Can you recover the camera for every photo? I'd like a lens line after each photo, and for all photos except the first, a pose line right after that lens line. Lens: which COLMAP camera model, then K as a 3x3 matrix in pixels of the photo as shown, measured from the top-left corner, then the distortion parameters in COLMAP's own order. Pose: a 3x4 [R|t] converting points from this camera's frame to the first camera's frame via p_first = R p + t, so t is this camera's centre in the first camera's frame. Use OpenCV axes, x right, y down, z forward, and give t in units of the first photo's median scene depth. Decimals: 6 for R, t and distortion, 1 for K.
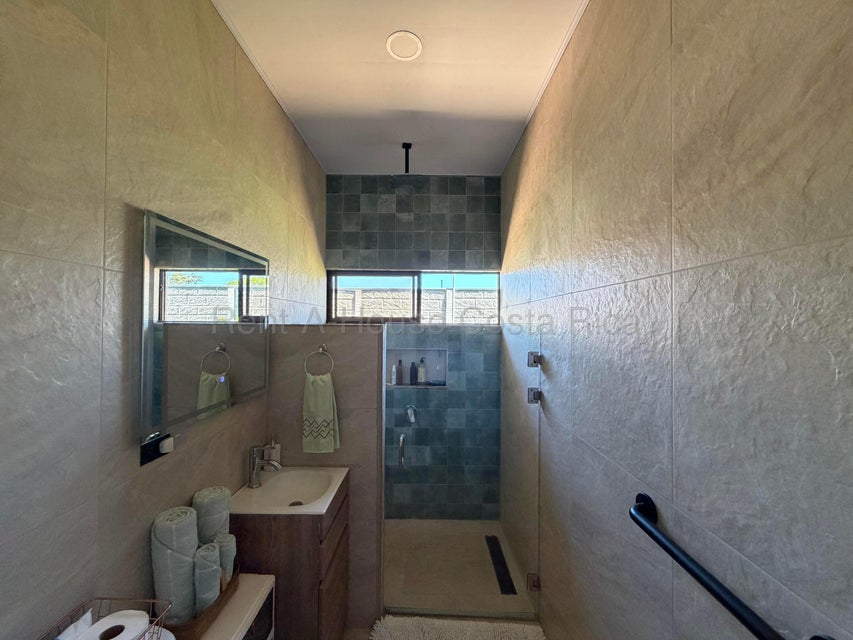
lens RADIAL K [[337.3, 0, 426.5], [0, 337.3, 320.0], [0, 0, 1]] dist [-0.000730, -0.000194]
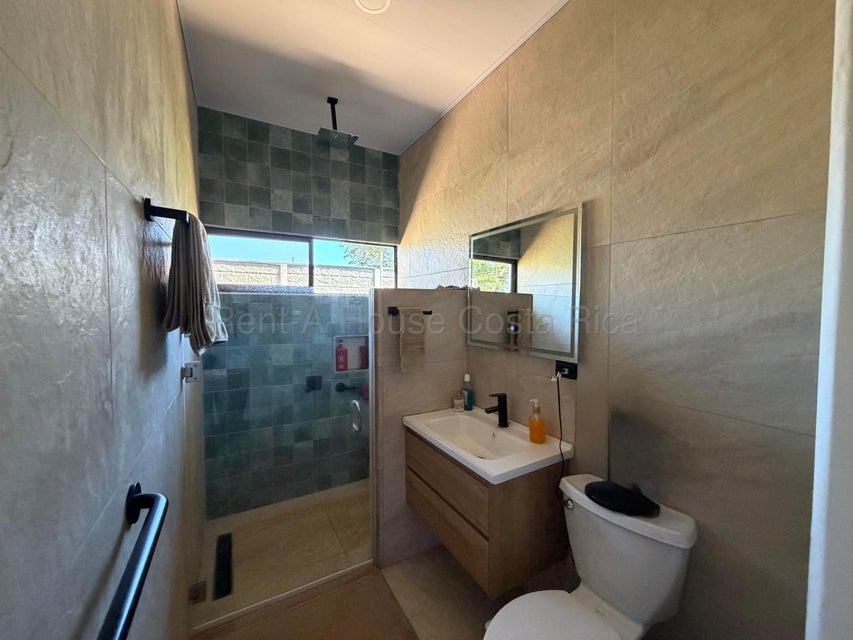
lens RADIAL K [[337.3, 0, 426.5], [0, 337.3, 320.0], [0, 0, 1]] dist [-0.000730, -0.000194]
pose [[0.872080, -0.028987, 0.488505, -0.287546], [-0.004502, 0.997727, 0.067240, -0.006749], [-0.489343, -0.060838, 0.869967, 0.080193]]
